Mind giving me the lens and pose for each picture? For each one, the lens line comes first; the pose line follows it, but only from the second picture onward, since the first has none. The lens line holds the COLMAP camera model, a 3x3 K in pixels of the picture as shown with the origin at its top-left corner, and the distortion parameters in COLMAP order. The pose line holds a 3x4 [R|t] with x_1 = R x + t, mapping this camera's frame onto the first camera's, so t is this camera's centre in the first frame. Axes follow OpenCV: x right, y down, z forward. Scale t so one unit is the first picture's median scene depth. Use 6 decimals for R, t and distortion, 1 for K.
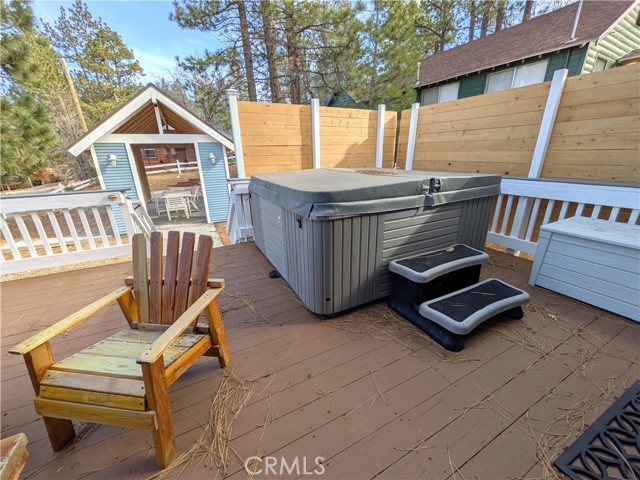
lens RADIAL K [[253.5, 0, 318.3], [0, 253.5, 242.9], [0, 0, 1]] dist [-0.001928, 0.000241]
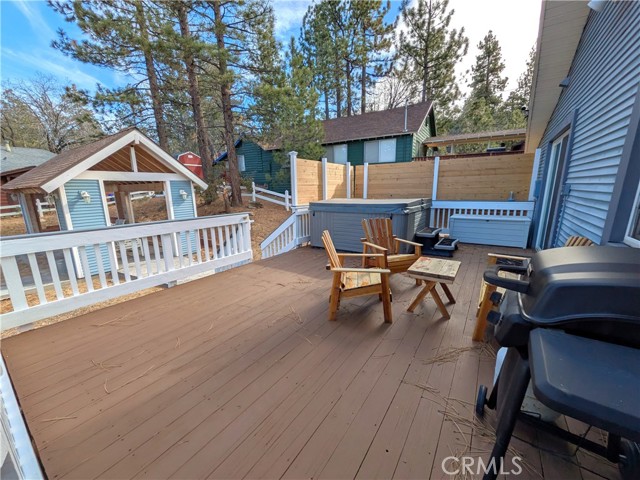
lens RADIAL K [[253.5, 0, 320.7], [0, 253.5, 239.7], [0, 0, 1]] dist [-0.001928, 0.000241]
pose [[0.876803, -0.092666, 0.471836, -0.505974], [0.161577, 0.980977, -0.107598, 0.074917], [-0.452889, 0.170580, 0.875096, -0.203333]]
